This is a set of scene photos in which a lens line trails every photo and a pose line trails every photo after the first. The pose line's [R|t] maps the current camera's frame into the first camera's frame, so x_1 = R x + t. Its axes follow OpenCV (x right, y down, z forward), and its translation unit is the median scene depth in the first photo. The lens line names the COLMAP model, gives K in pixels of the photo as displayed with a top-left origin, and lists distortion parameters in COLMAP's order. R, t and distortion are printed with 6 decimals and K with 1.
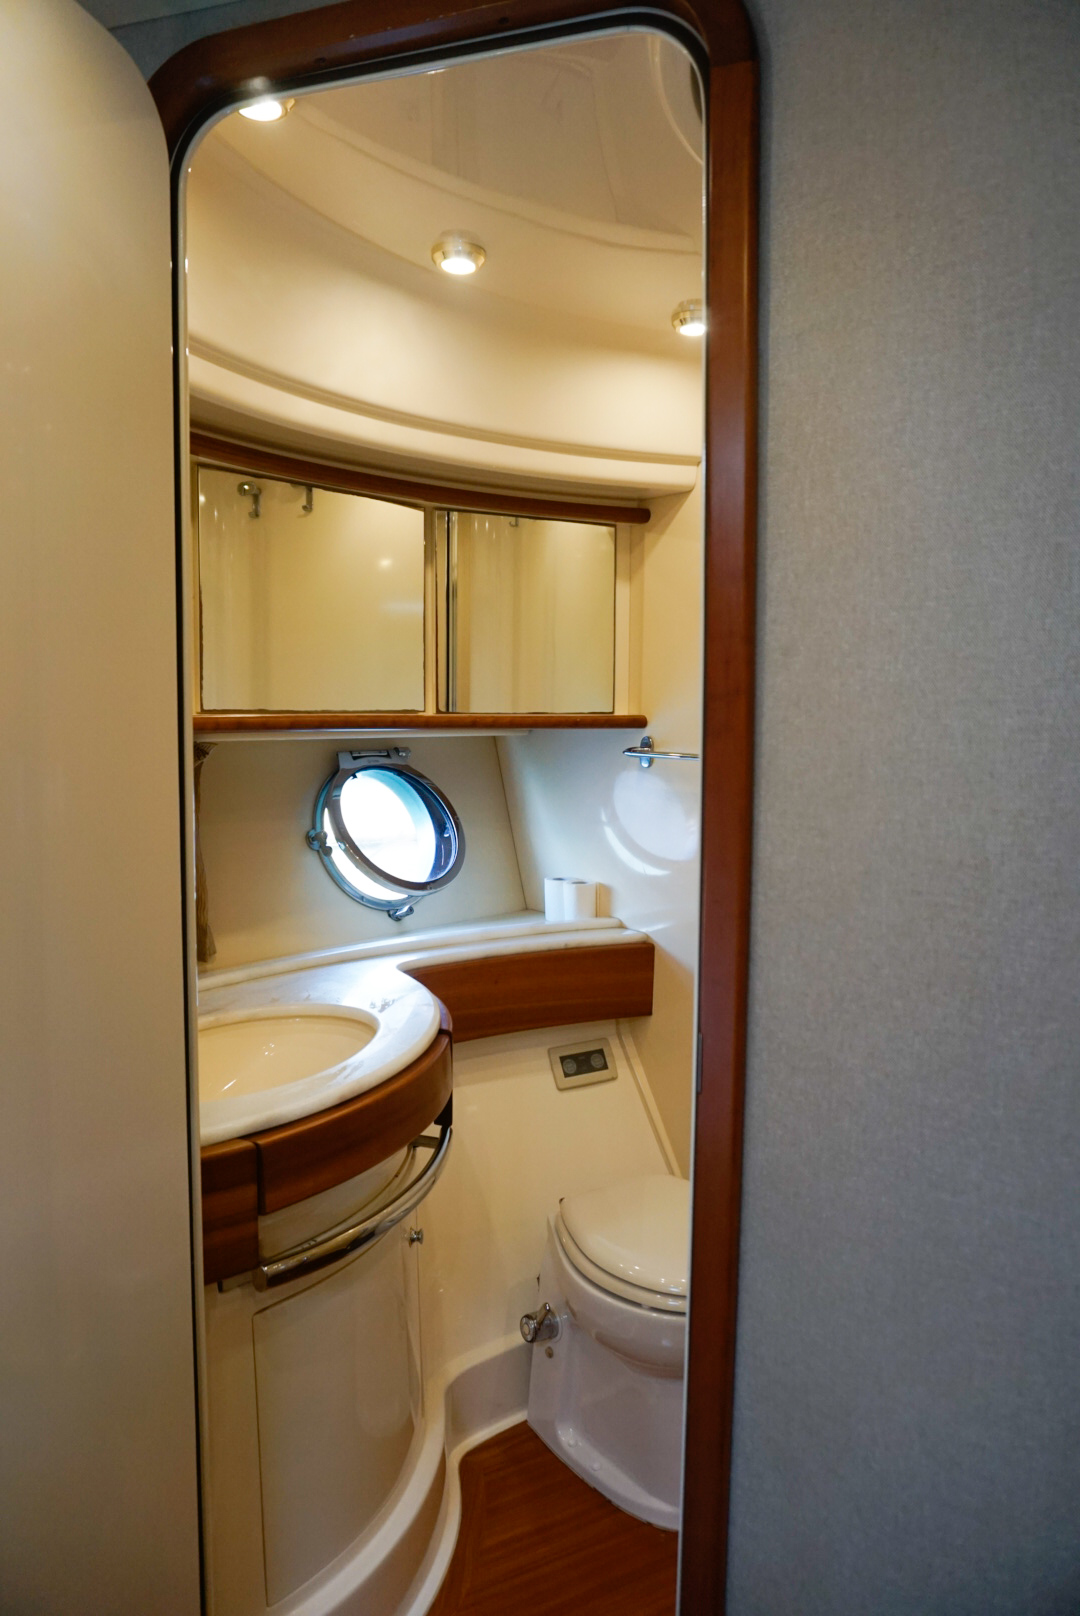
lens RADIAL K [[1092.4, 0, 535.5], [0, 1092.4, 826.9], [0, 0, 1]] dist [-0.033564, 0.002212]
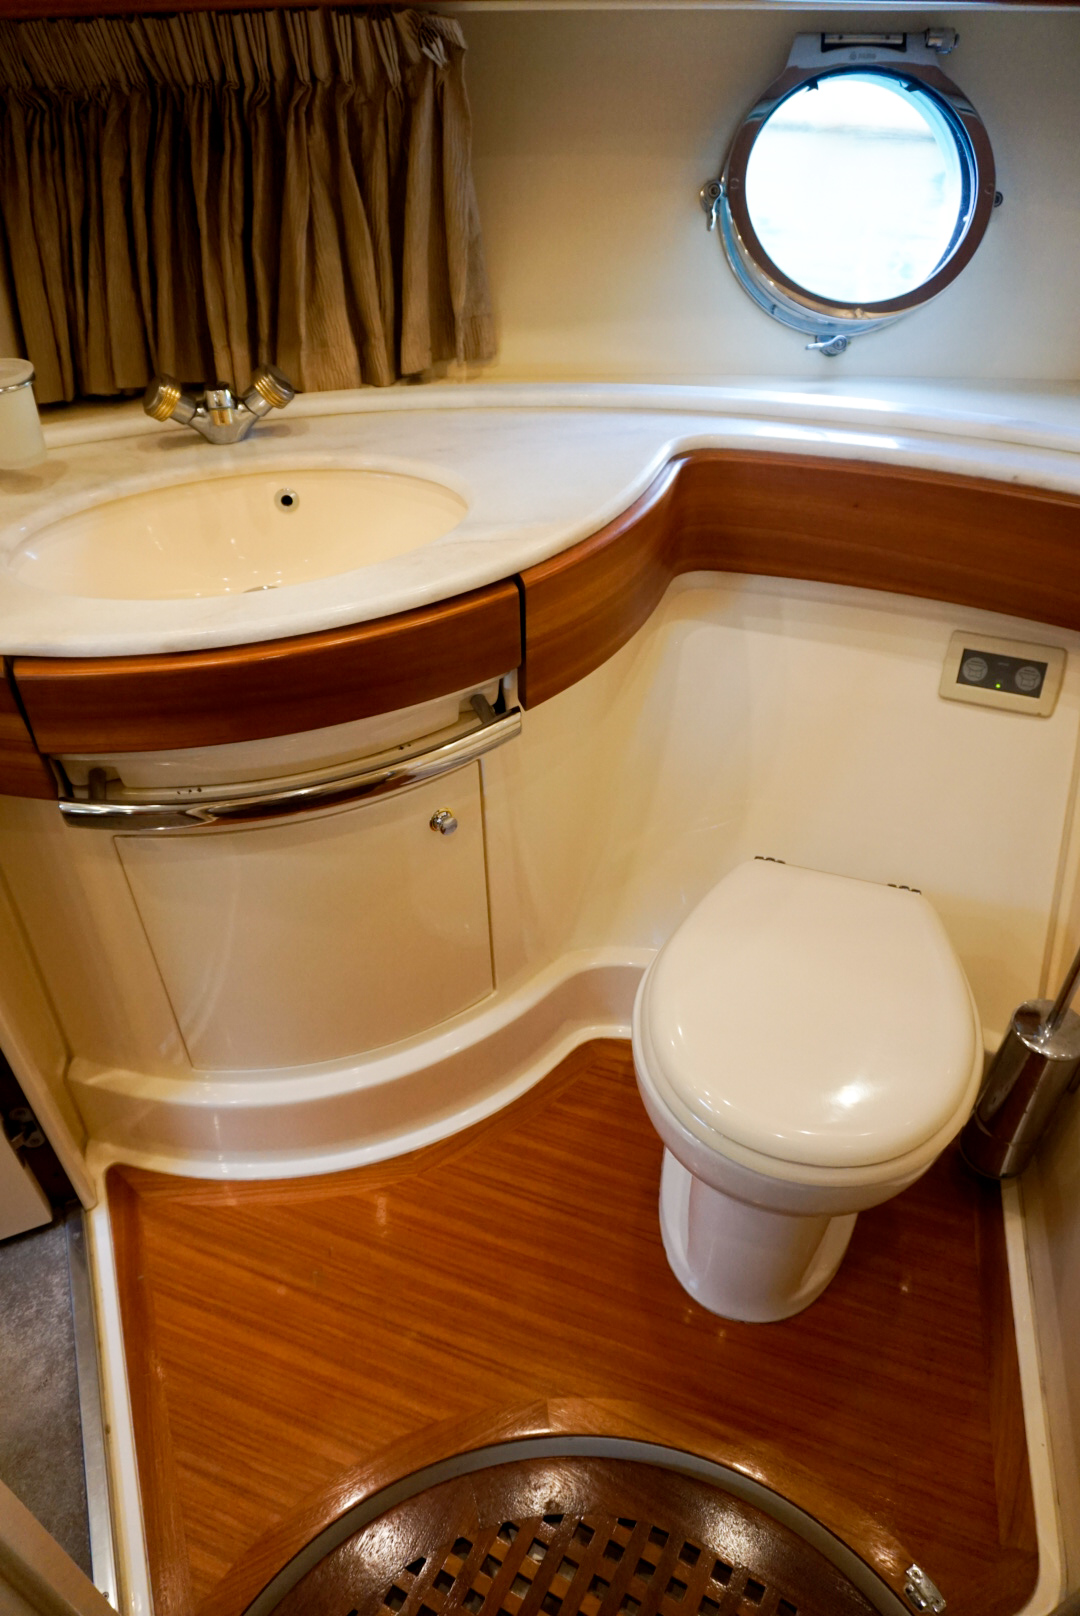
lens RADIAL K [[1096.5, 0, 540.0], [0, 1096.5, 808.0], [0, 0, 1]] dist [-0.034973, 0.002687]
pose [[0.653921, 0.477713, -0.586667, 0.311187], [-0.066771, 0.808852, 0.584209, -0.071010], [0.753611, -0.342854, 0.560823, 0.505731]]
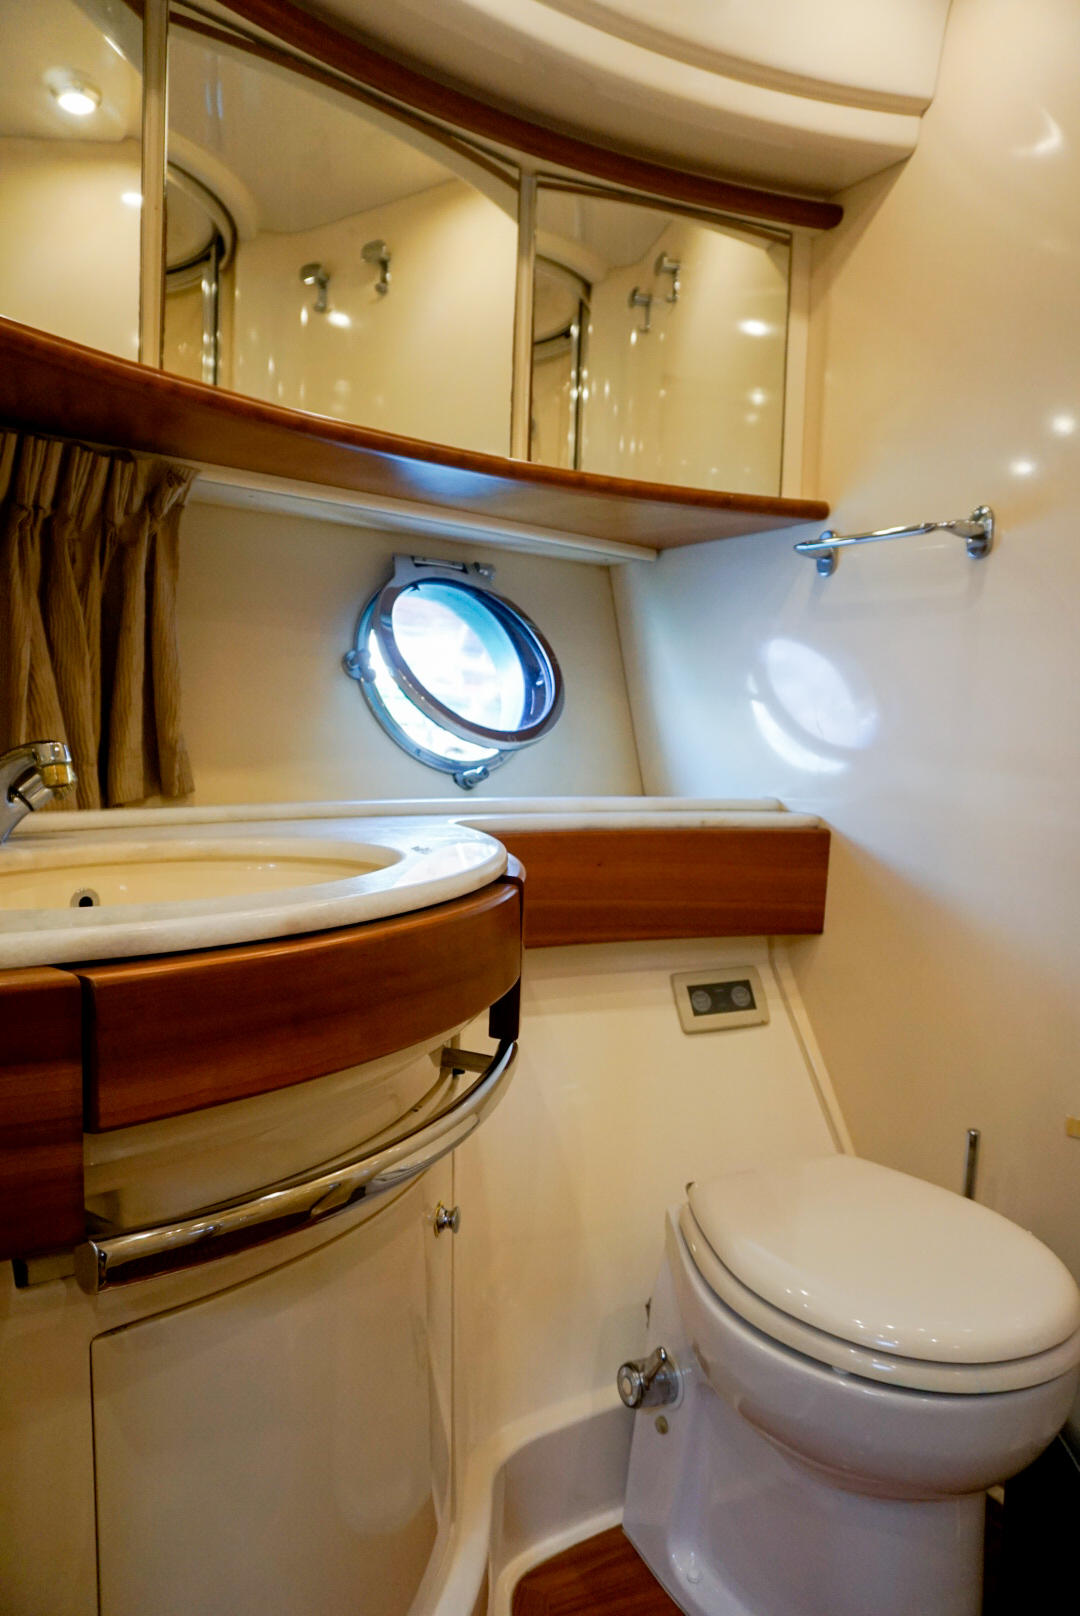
lens RADIAL K [[1096.5, 0, 540.0], [0, 1096.5, 808.0], [0, 0, 1]] dist [-0.034973, 0.002687]
pose [[0.994626, 0.034079, -0.097759, -0.008018], [-0.036916, 0.998944, -0.027360, 0.137740], [0.096723, 0.030822, 0.994834, 0.335280]]
